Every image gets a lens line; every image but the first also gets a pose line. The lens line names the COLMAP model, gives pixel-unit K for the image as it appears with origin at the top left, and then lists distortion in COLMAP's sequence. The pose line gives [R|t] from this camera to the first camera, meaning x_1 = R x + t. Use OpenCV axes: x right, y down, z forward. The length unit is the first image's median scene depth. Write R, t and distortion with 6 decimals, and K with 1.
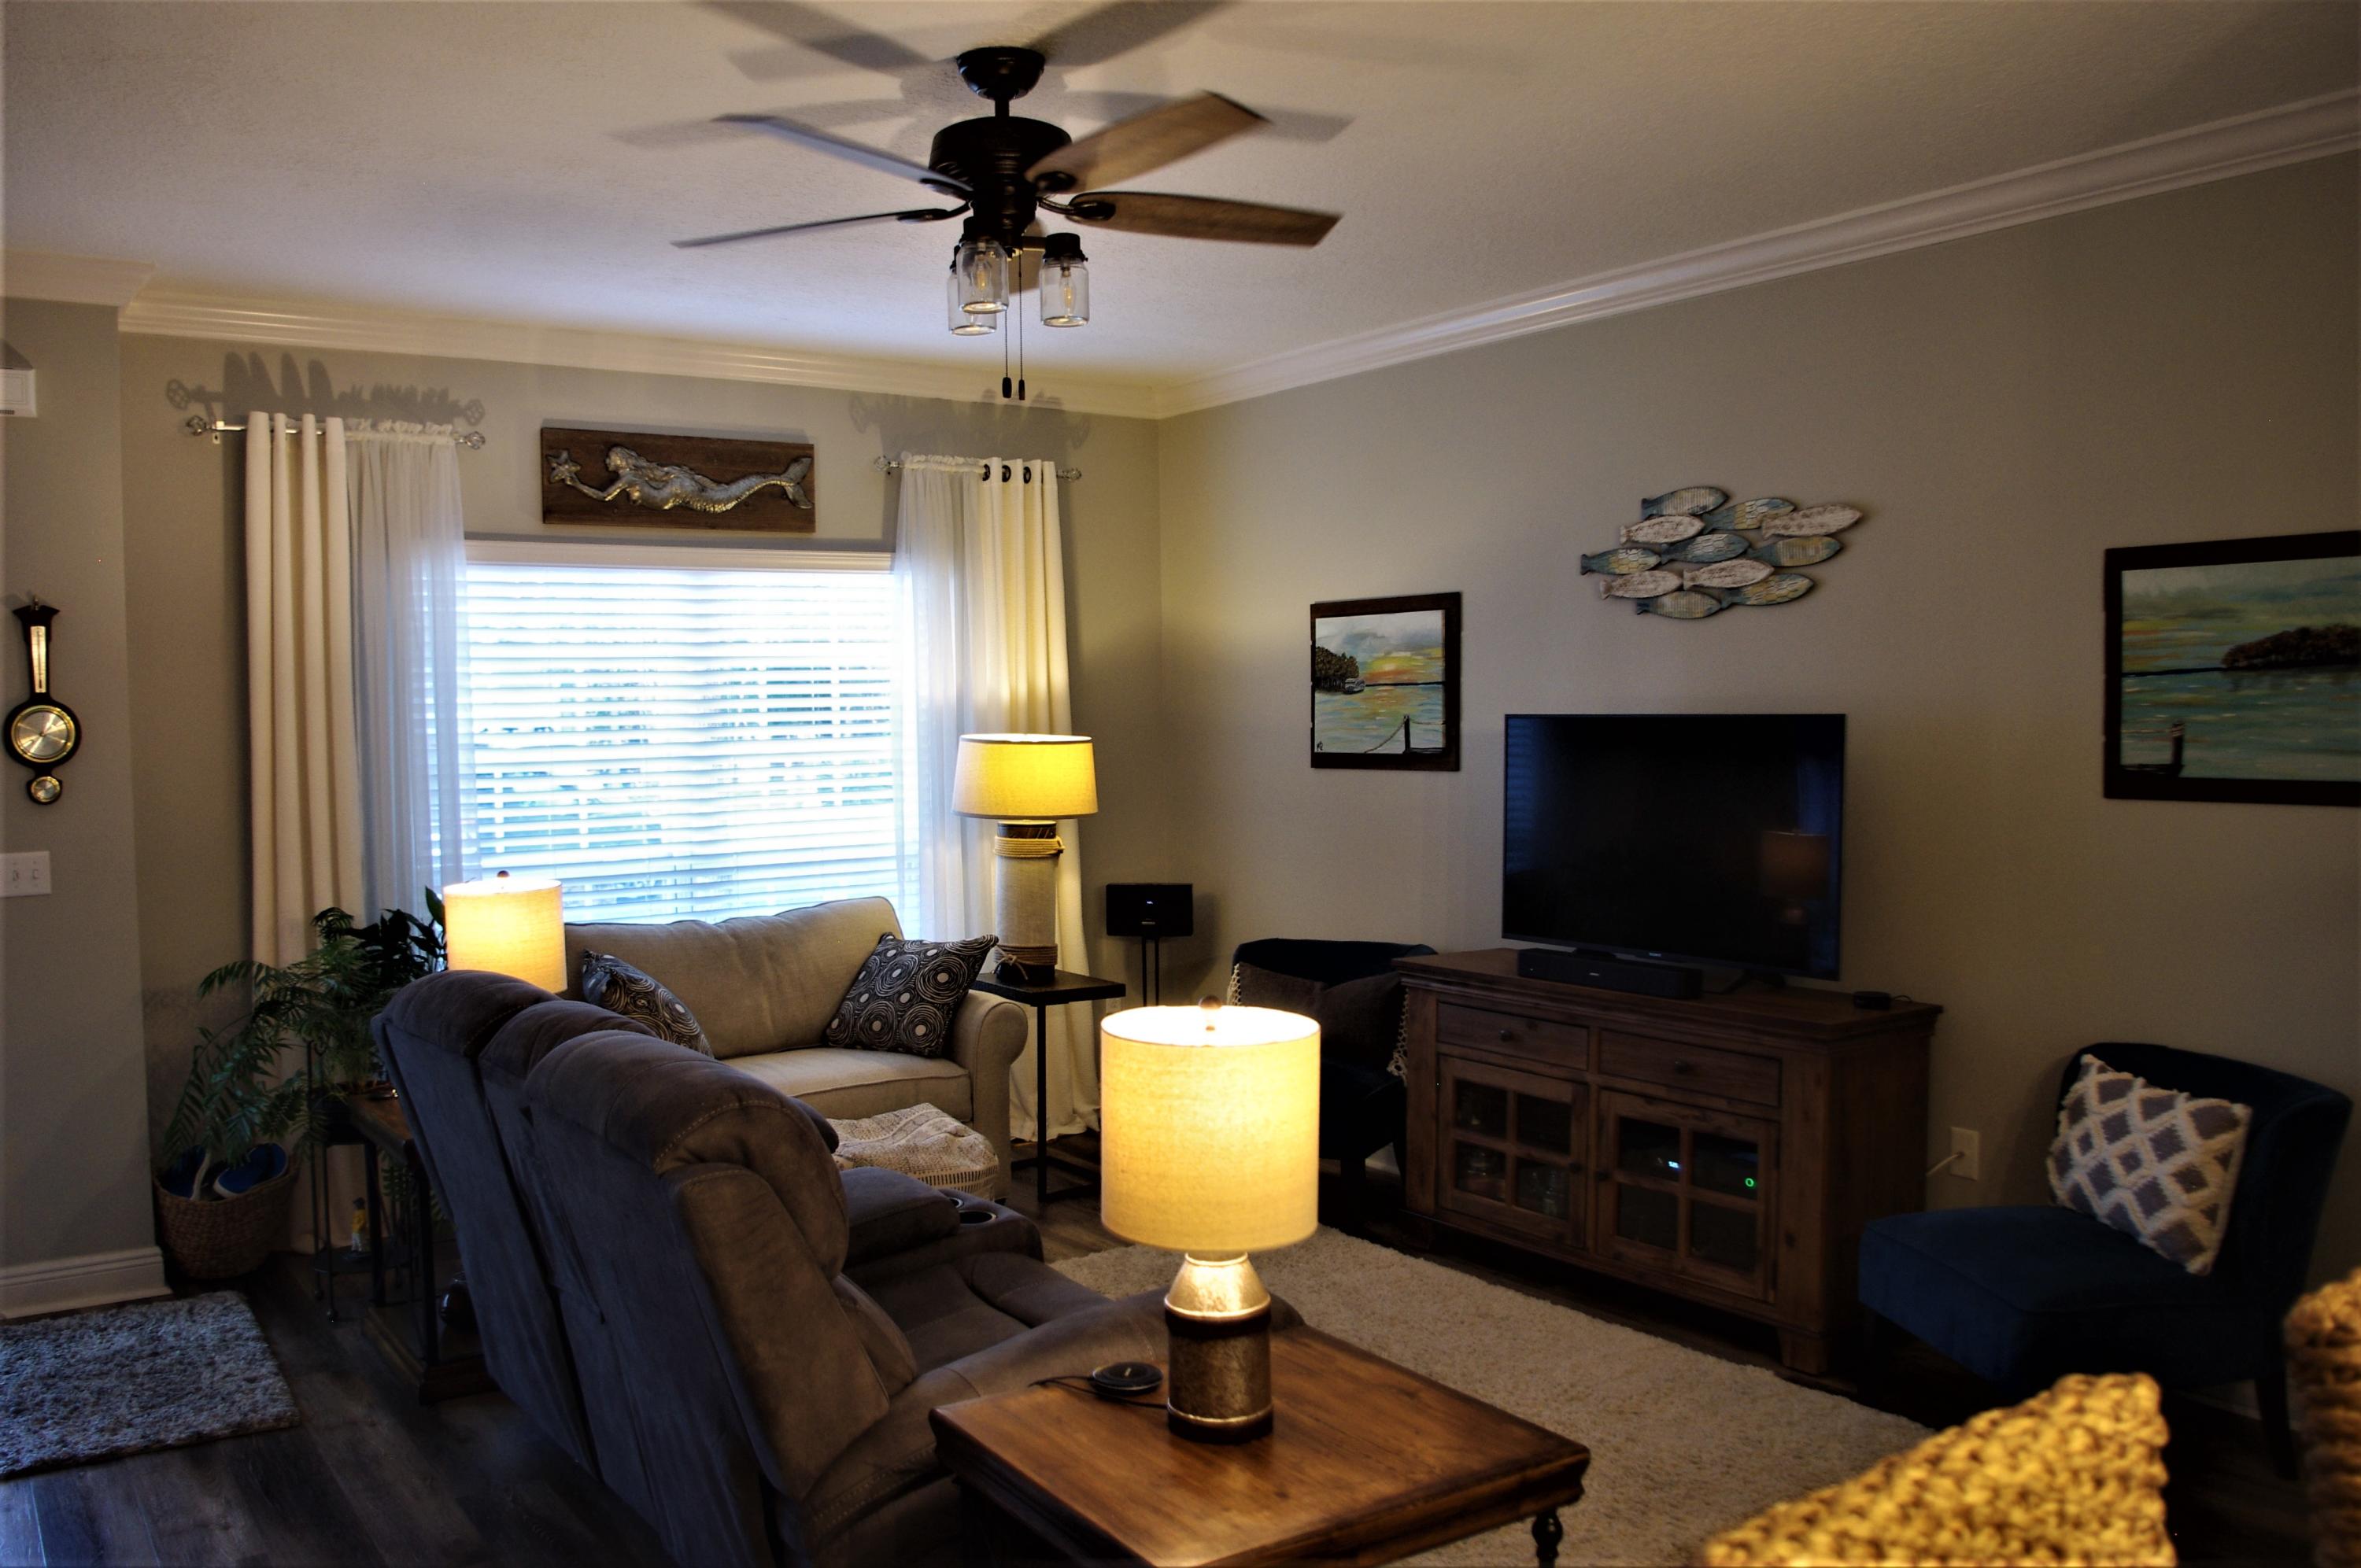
lens RADIAL K [[1843.9, 0, 1160.2], [0, 1843.9, 787.9], [0, 0, 1]] dist [-0.076252, 0.031130]
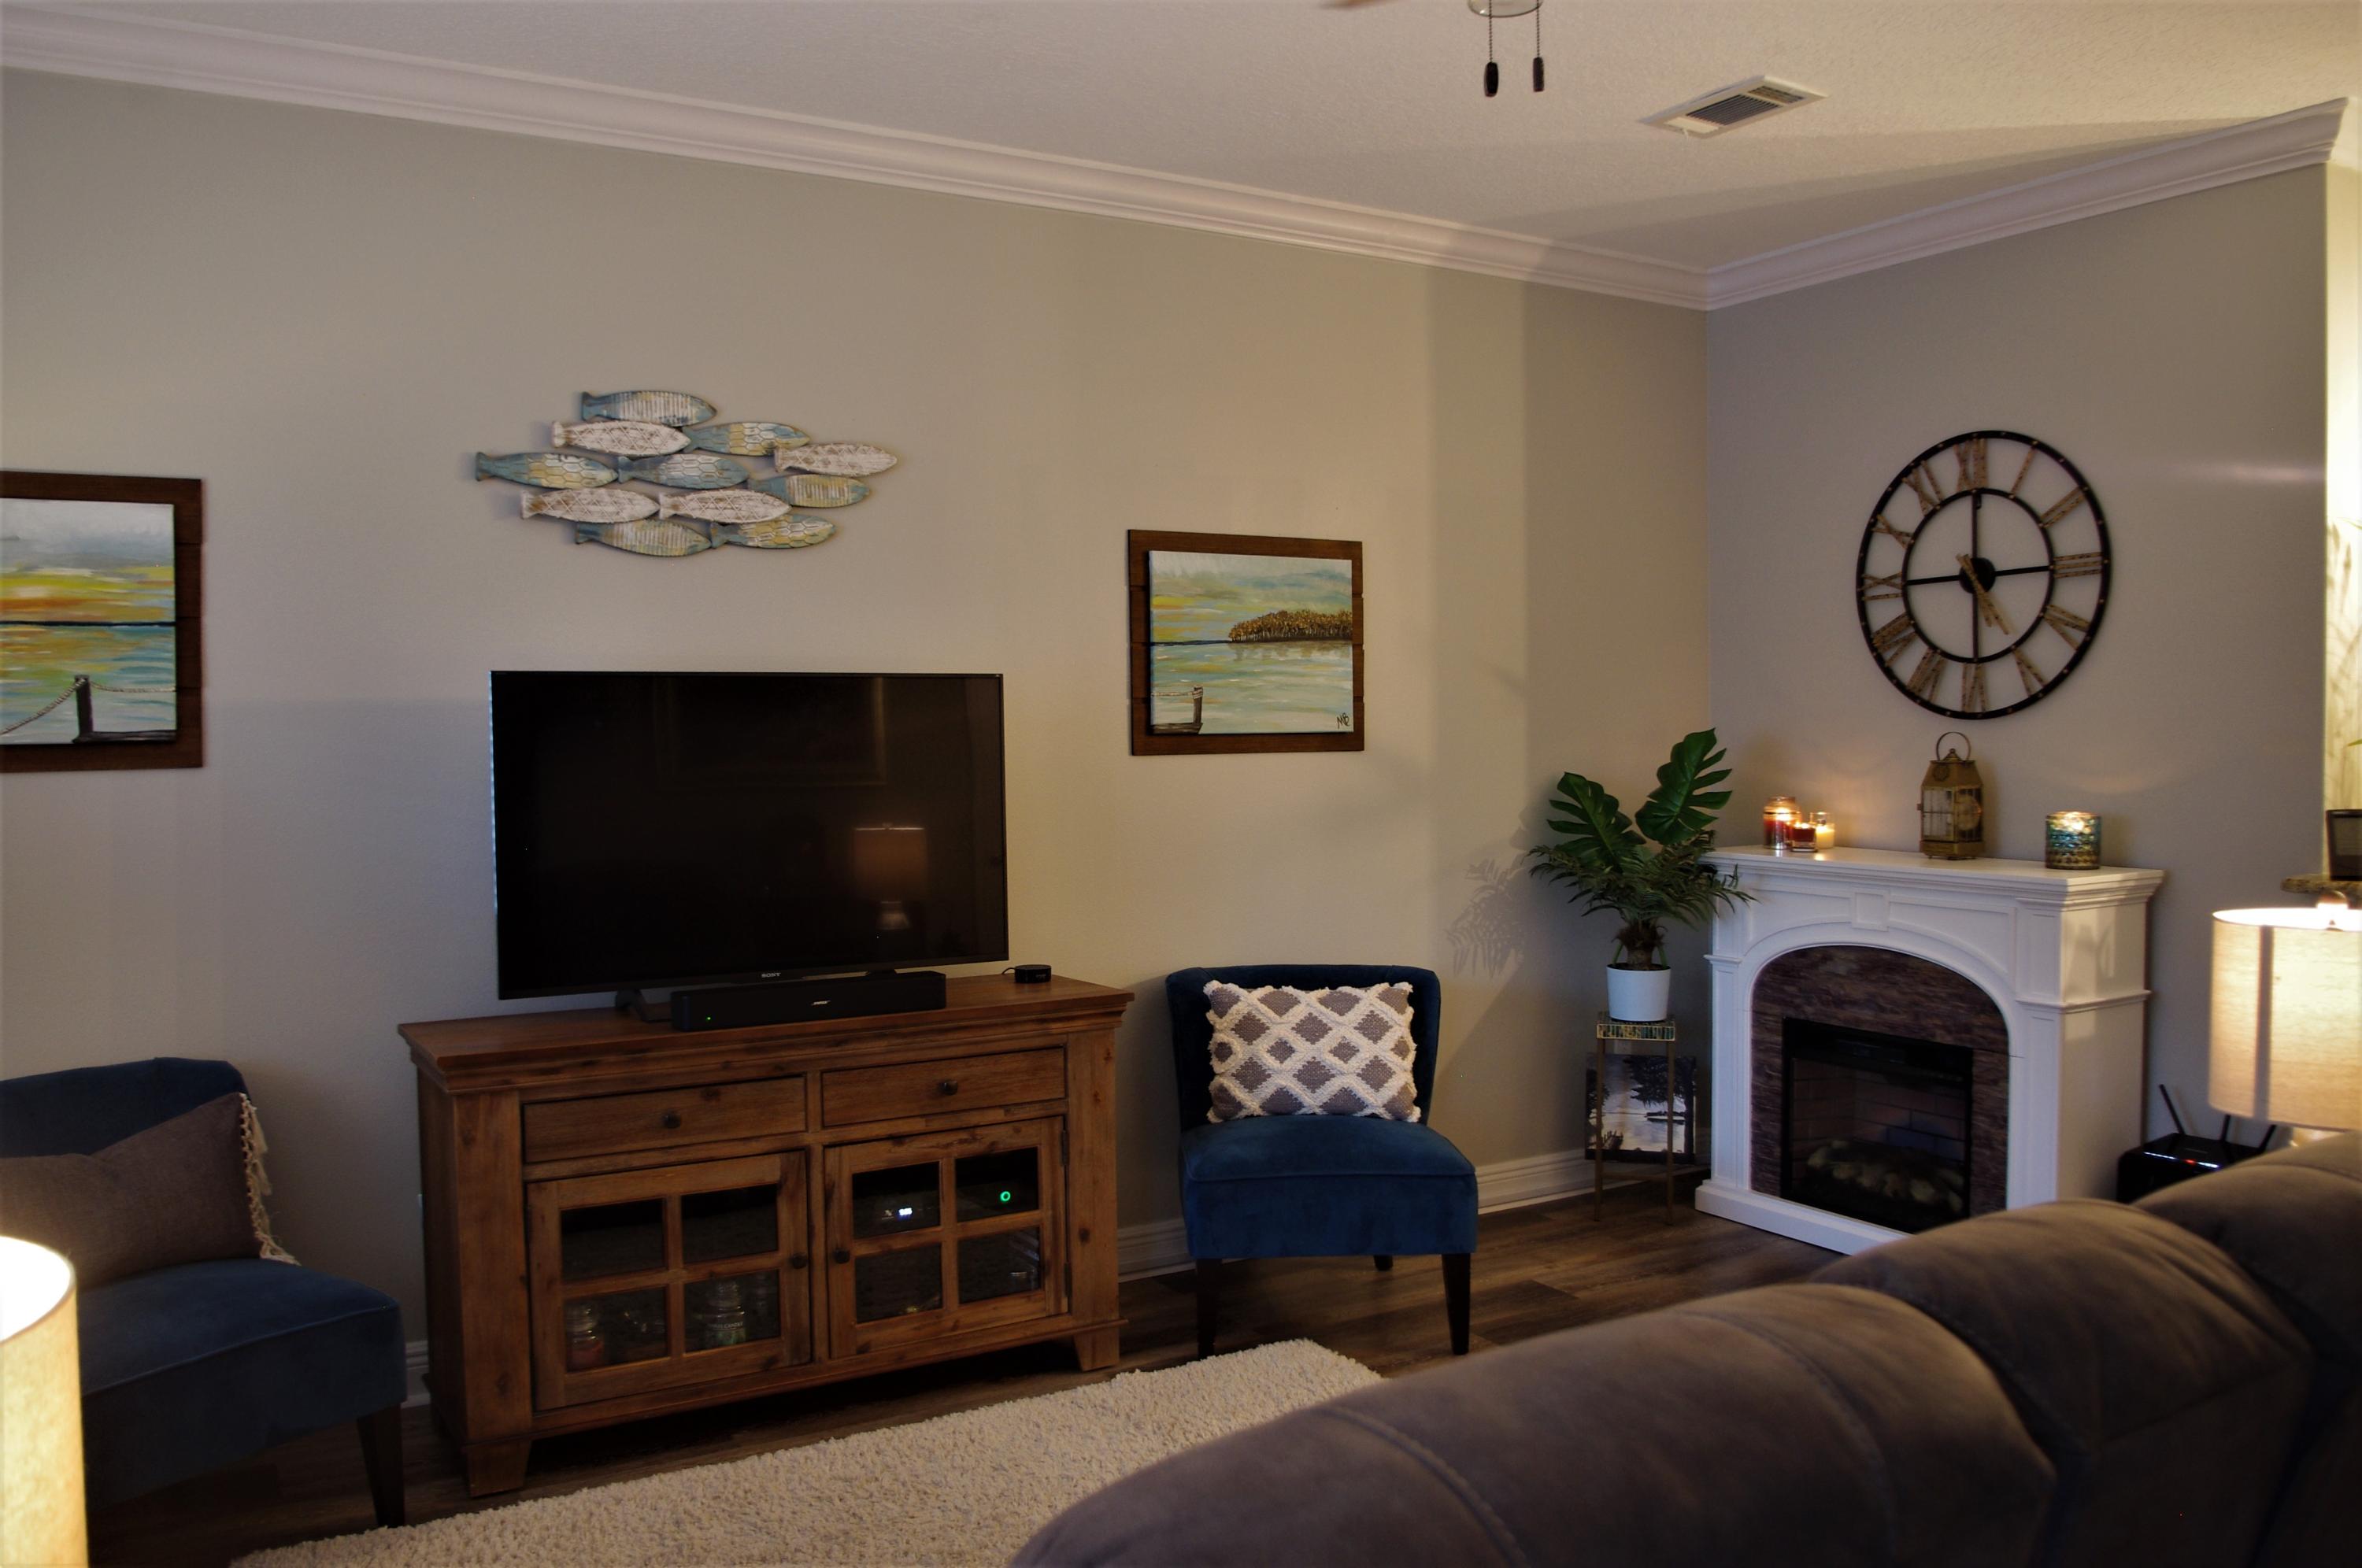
lens RADIAL K [[1844.8, 0, 1174.5], [0, 1844.8, 779.2], [0, 0, 1]] dist [-0.076252, 0.031130]
pose [[0.081224, -0.024101, 0.996404, -0.494164], [0.050068, 0.998544, 0.020071, -0.001092], [-0.995438, 0.048258, 0.082312, 0.736113]]
